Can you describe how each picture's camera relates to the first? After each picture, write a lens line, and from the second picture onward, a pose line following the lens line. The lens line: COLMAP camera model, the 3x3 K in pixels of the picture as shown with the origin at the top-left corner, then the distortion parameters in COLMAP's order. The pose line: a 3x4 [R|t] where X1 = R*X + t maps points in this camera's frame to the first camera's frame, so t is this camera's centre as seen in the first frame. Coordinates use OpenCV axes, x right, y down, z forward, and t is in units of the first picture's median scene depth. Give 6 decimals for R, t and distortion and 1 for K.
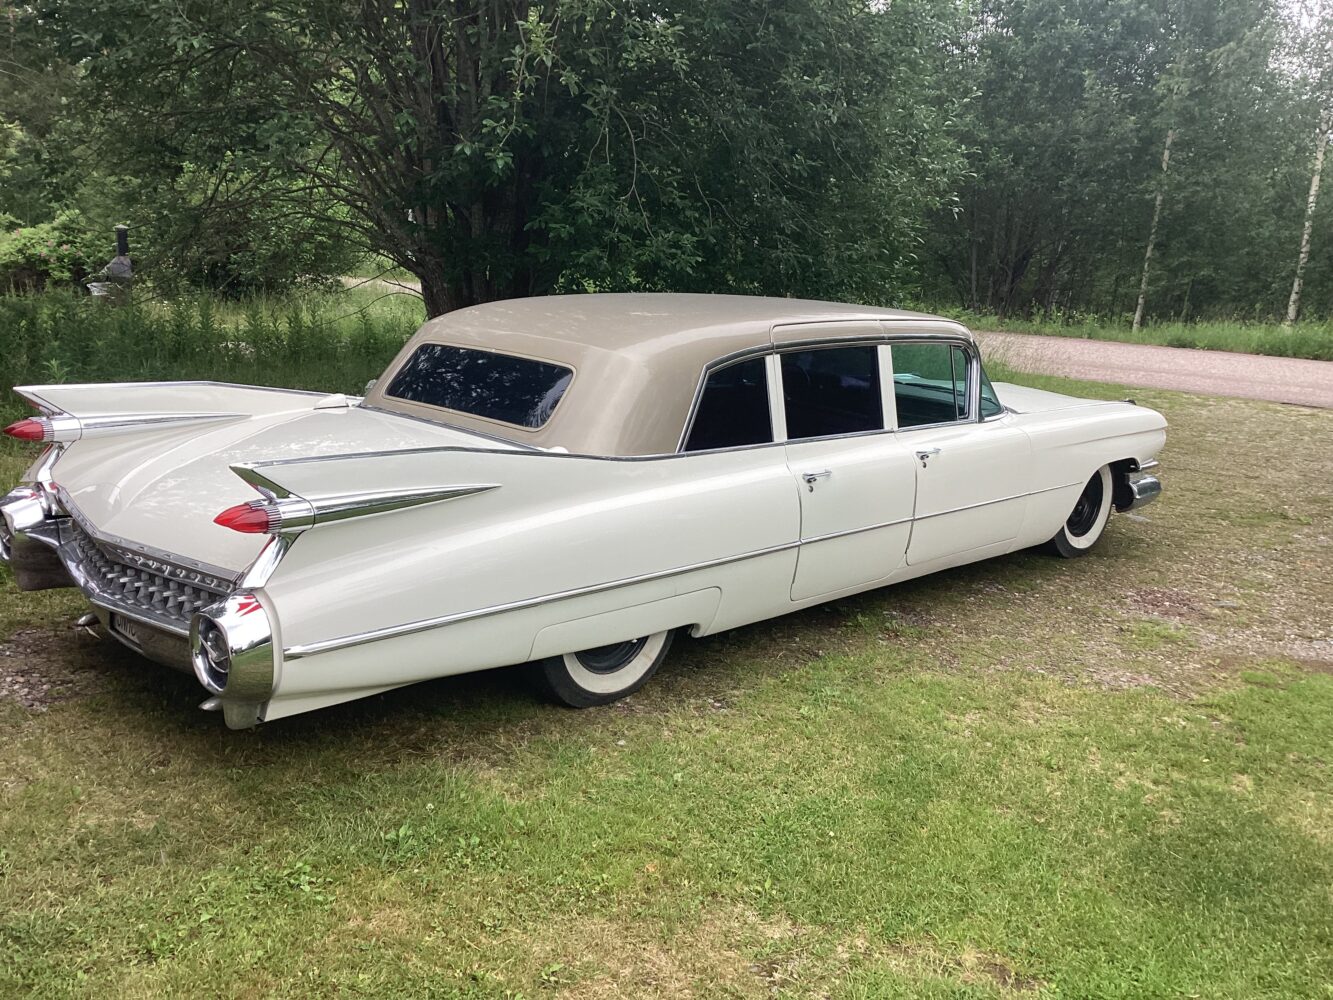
lens RADIAL K [[1220.7, 0, 666.5], [0, 1220.7, 500.0], [0, 0, 1]] dist [0.121938, -0.214700]
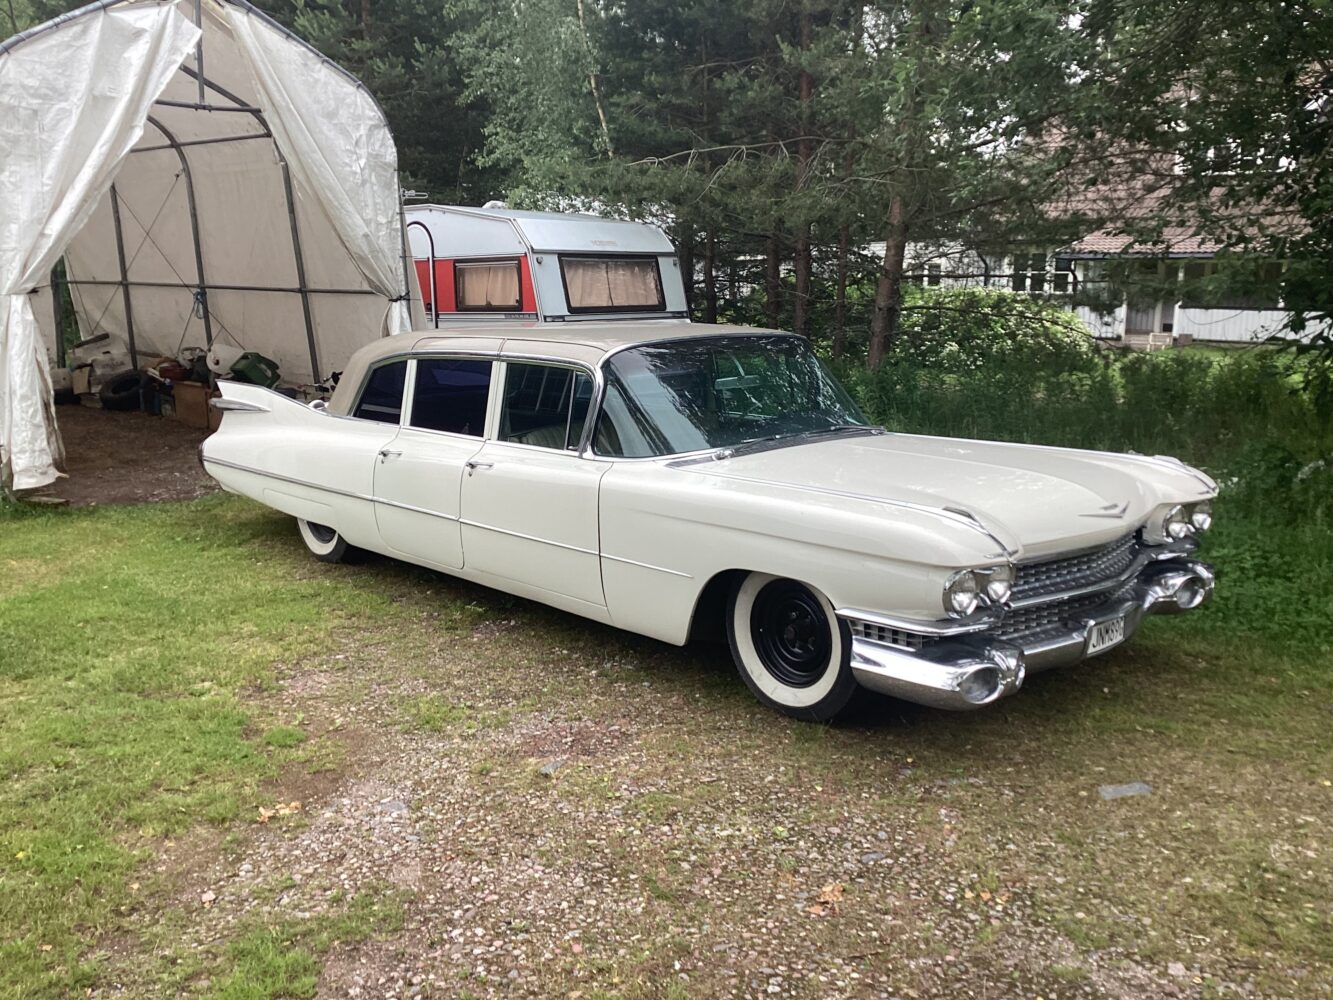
lens RADIAL K [[1220.7, 0, 666.5], [0, 1220.7, 500.0], [0, 0, 1]] dist [0.121938, -0.214700]
pose [[-0.016075, 0.172479, -0.984882, 1.377011], [-0.155800, 0.972546, 0.172862, -0.238753], [0.987658, 0.156223, 0.011238, 1.271605]]
